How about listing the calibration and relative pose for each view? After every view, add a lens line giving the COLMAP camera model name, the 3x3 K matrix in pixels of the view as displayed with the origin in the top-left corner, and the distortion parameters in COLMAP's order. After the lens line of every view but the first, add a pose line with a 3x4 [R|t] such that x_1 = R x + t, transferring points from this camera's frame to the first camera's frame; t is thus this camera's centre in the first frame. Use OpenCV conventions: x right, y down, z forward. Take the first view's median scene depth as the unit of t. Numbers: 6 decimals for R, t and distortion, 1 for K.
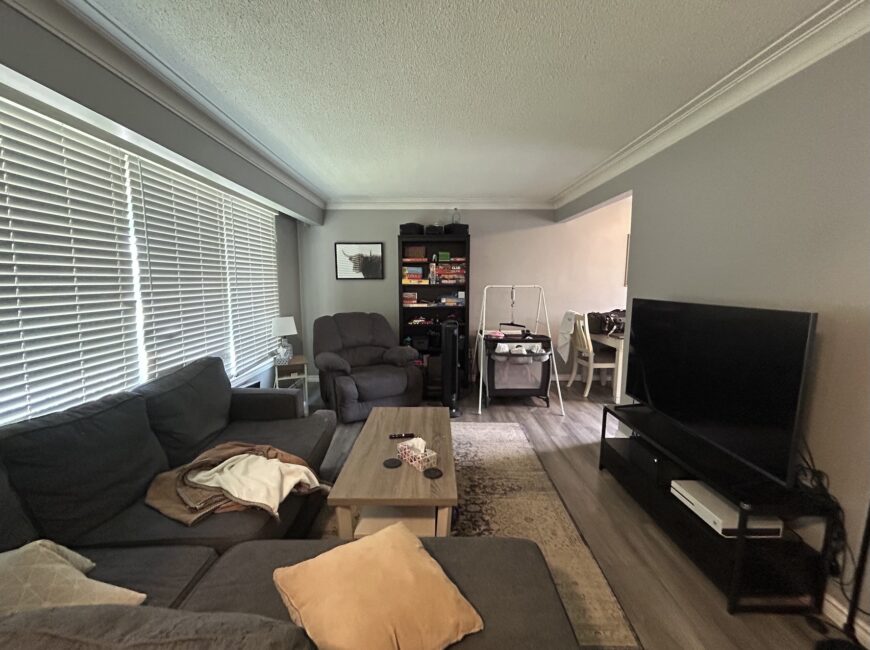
lens RADIAL K [[363.1, 0, 435.0], [0, 363.1, 325.0], [0, 0, 1]] dist [0.000390, -0.000003]
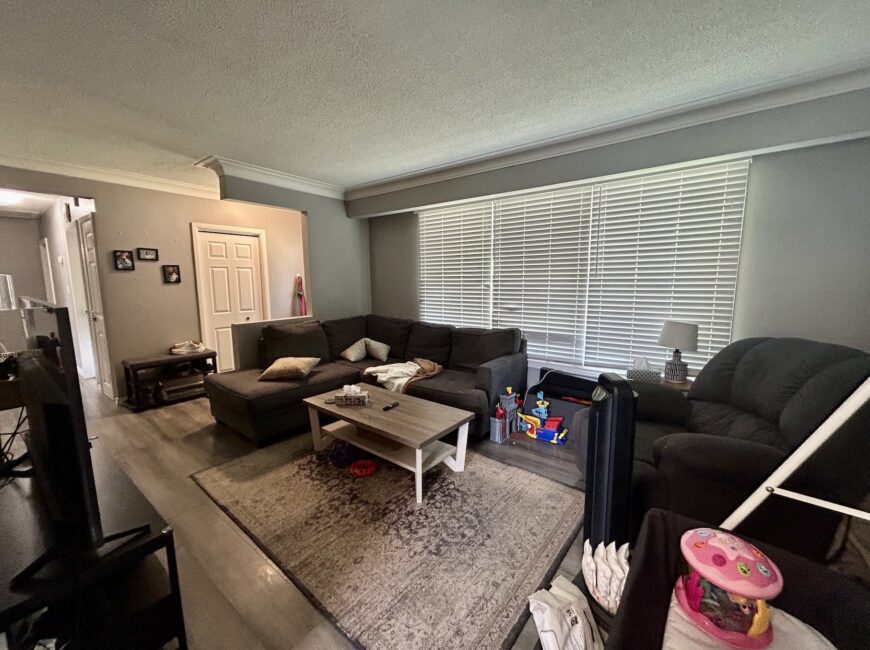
lens RADIAL K [[355.0, 0, 433.5], [0, 355.0, 325.0], [0, 0, 1]] dist [0.001705, 0.000389]
pose [[-0.617858, 0.109256, -0.778662, 0.369821], [-0.084679, 0.975294, 0.204037, -0.104393], [0.781717, 0.192002, -0.593342, 0.940544]]
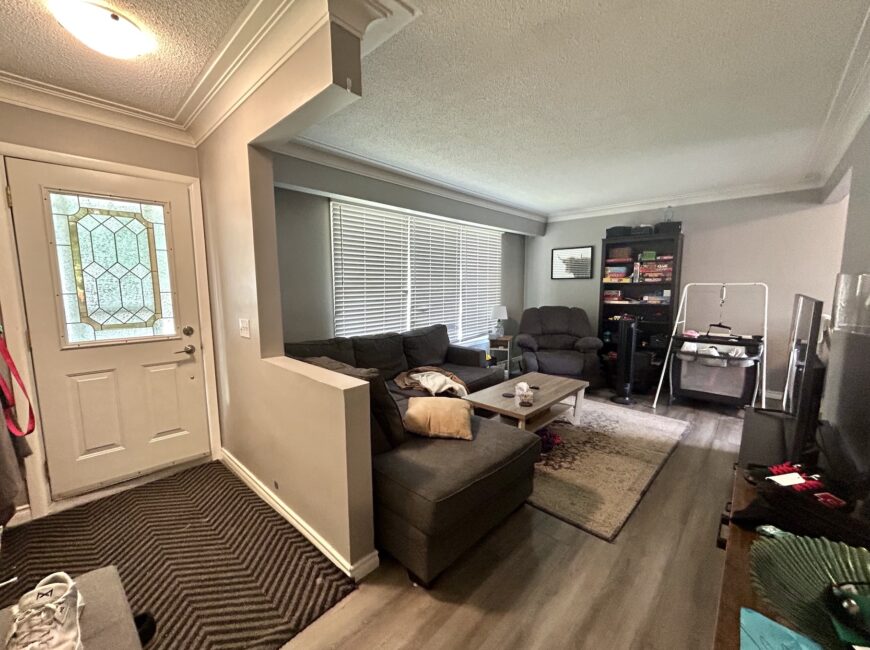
lens RADIAL K [[355.0, 0, 433.5], [0, 355.0, 325.0], [0, 0, 1]] dist [0.001705, 0.000389]
pose [[0.728685, 0.075115, -0.680717, 0.306751], [-0.077019, 0.996649, 0.027530, 0.029002], [0.680504, 0.032367, 0.732029, -0.158515]]
